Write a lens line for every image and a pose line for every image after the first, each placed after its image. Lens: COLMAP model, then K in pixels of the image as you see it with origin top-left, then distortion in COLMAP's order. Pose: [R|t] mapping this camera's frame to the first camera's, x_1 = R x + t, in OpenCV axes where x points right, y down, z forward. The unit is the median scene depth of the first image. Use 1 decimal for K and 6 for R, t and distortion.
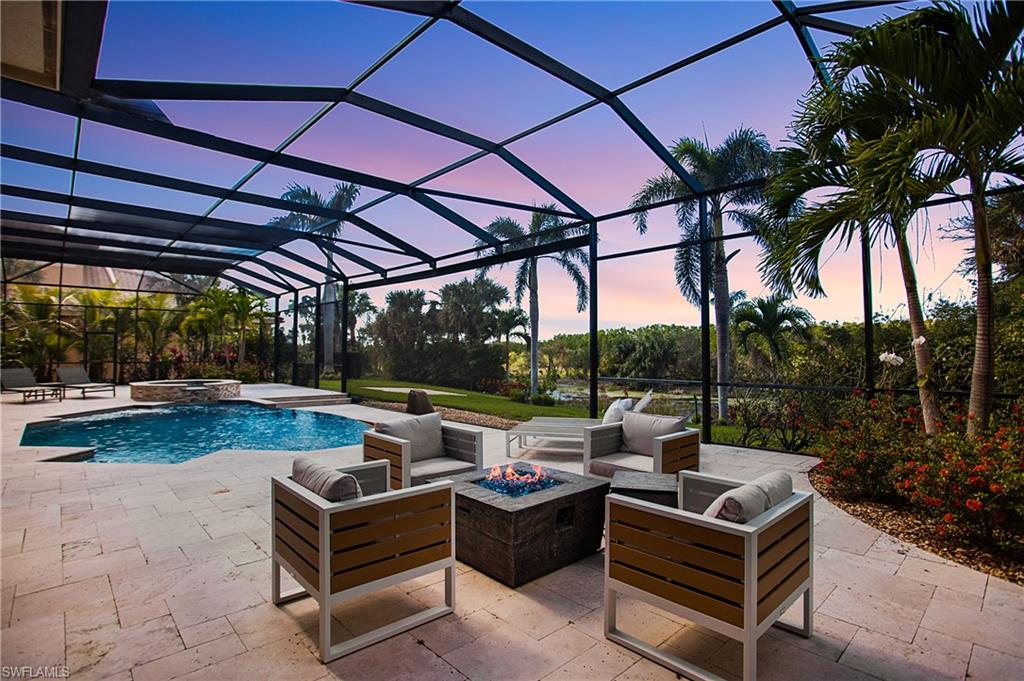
lens RADIAL K [[505.0, 0, 472.2], [0, 505.0, 355.7], [0, 0, 1]] dist [-0.002209, -0.000084]
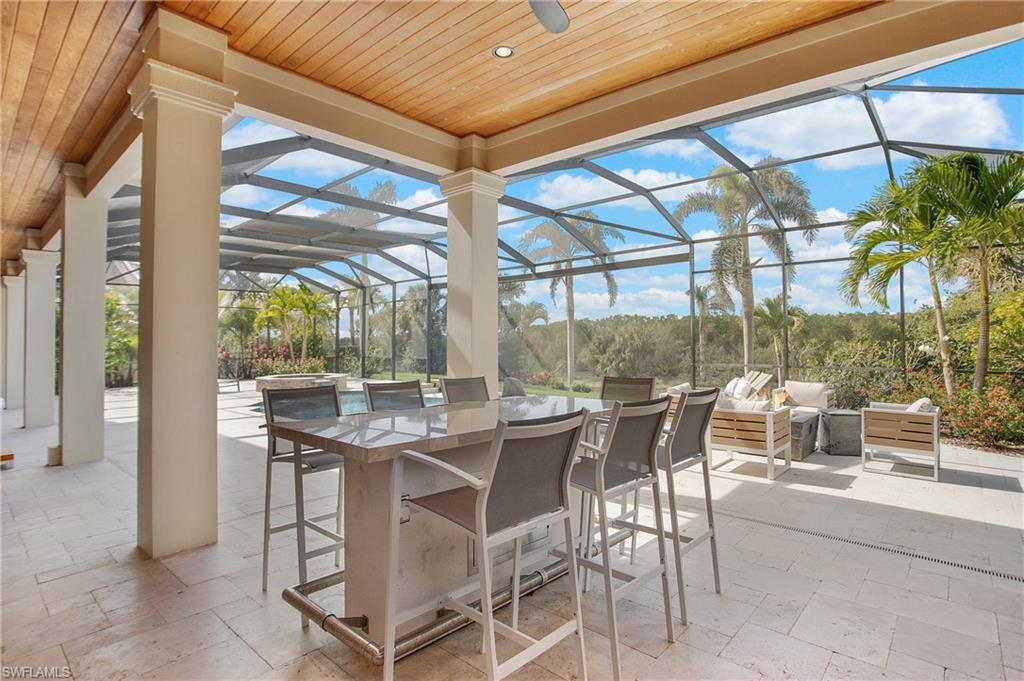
lens RADIAL K [[517.2, 0, 512.0], [0, 517.2, 340.5], [0, 0, 1]] dist [-0.057020, 0.000182]
pose [[0.993768, -0.005218, 0.111350, -0.196883], [0.006700, 0.999894, -0.012935, -0.003126], [-0.111271, 0.013600, 0.993697, -0.127896]]
